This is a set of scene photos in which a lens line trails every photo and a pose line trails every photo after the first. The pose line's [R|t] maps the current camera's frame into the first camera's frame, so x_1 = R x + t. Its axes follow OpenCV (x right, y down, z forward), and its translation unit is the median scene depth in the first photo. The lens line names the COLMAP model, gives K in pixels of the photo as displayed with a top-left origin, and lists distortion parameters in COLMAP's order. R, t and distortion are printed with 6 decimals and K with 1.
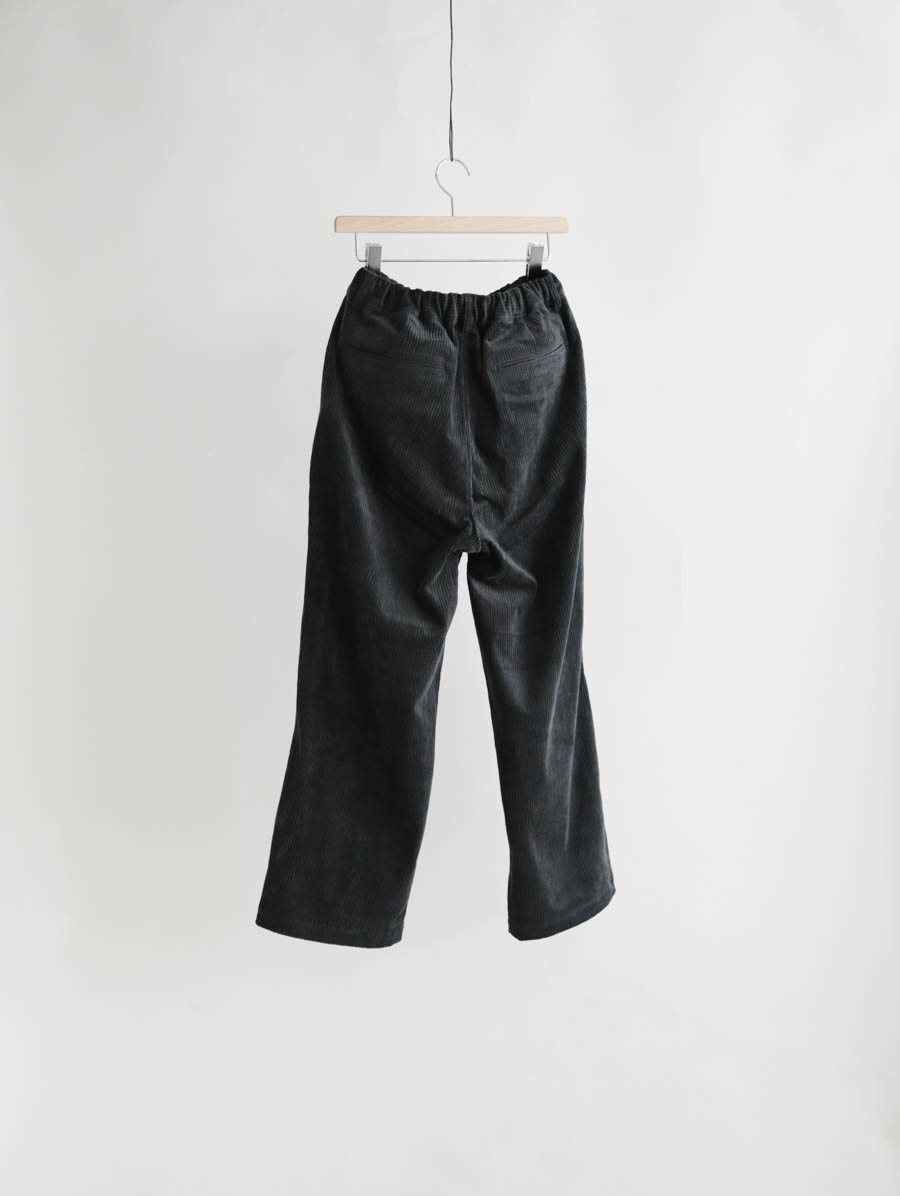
lens RADIAL K [[1650.8, 0, 450.0], [0, 1650.8, 598.0], [0, 0, 1]] dist [-0.002367, 0.082537]
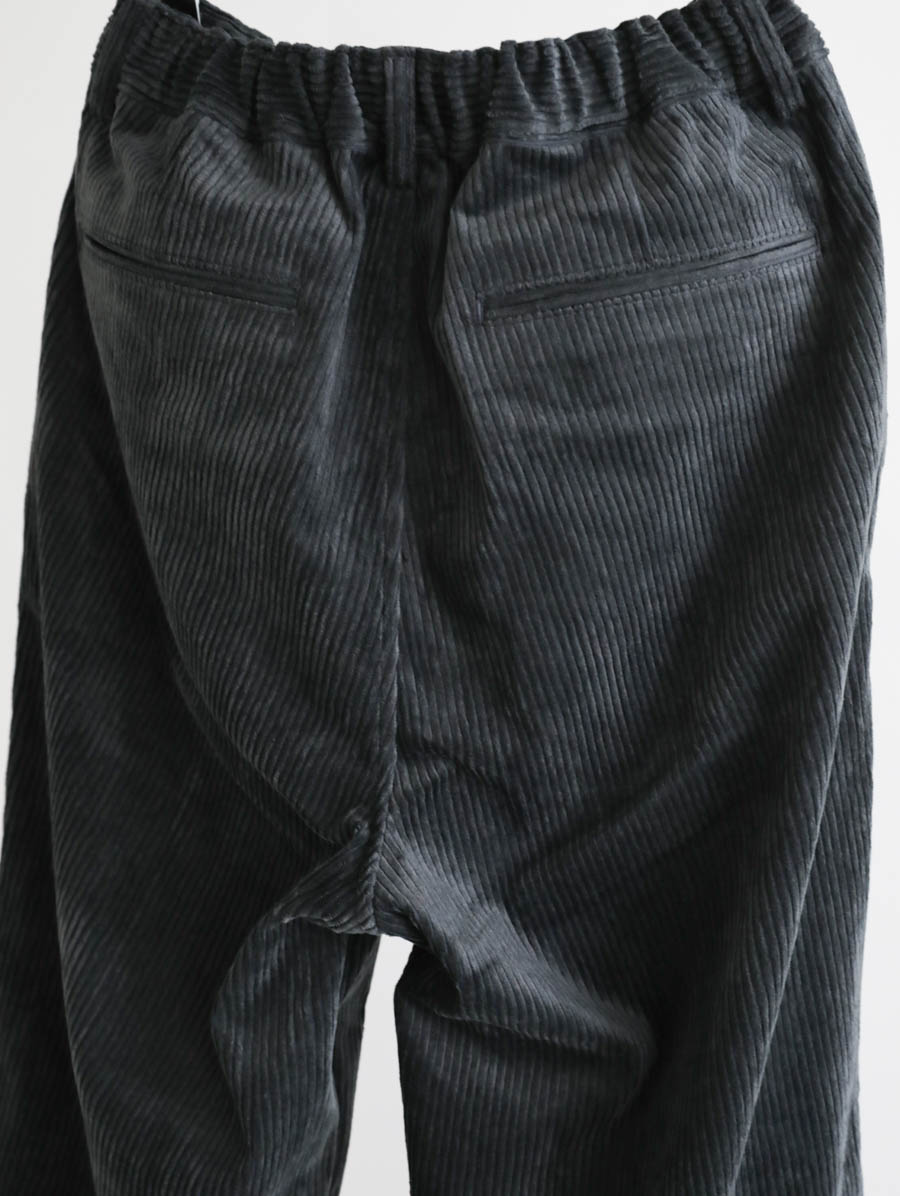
lens RADIAL K [[1832.6, 0, 450.0], [0, 1832.6, 598.0], [0, 0, 1]] dist [0.032524, 0.070755]
pose [[0.851231, 0.094123, -0.516281, 0.189844], [-0.108293, 0.994115, 0.002687, -0.089099], [0.513496, 0.053622, 0.856415, 0.721747]]
